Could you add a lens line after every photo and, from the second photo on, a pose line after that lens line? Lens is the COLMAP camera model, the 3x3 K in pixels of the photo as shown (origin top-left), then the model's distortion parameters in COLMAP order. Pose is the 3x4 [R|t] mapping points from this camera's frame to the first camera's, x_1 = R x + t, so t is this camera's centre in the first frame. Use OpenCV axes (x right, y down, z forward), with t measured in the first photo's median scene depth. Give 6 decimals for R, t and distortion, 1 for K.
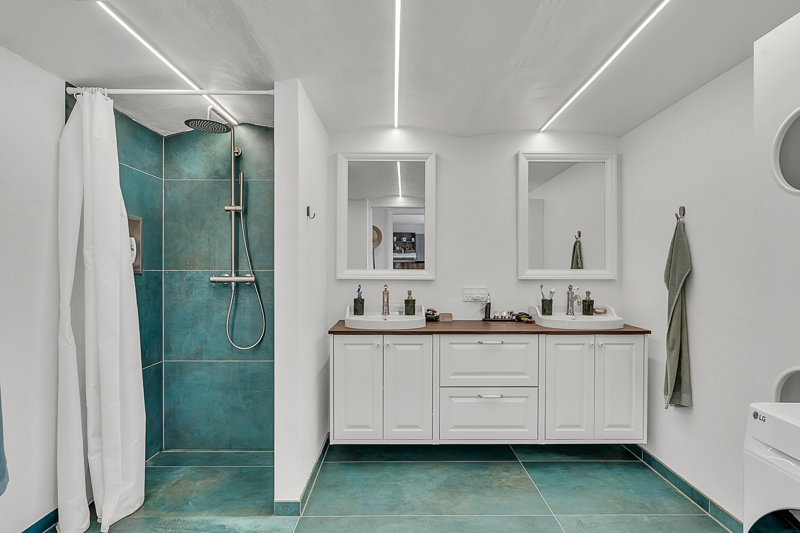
lens RADIAL K [[460.8, 0, 400.0], [0, 460.8, 266.5], [0, 0, 1]] dist [-0.000400, -0.000116]
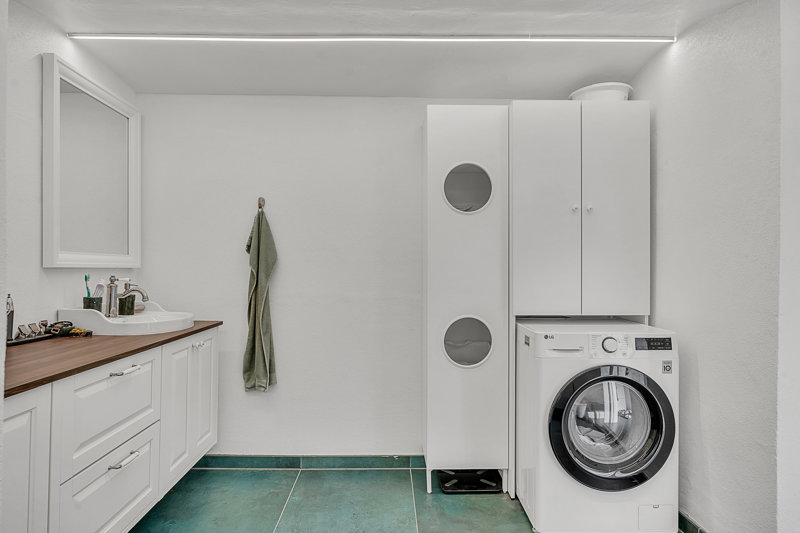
lens RADIAL K [[460.8, 0, 400.0], [0, 460.8, 266.5], [0, 0, 1]] dist [-0.000400, -0.000116]
pose [[-0.033593, 0.007875, 0.999405, -0.363314], [-0.016429, 0.999829, -0.008431, 0.024764], [-0.999301, -0.016702, -0.033458, 0.580832]]
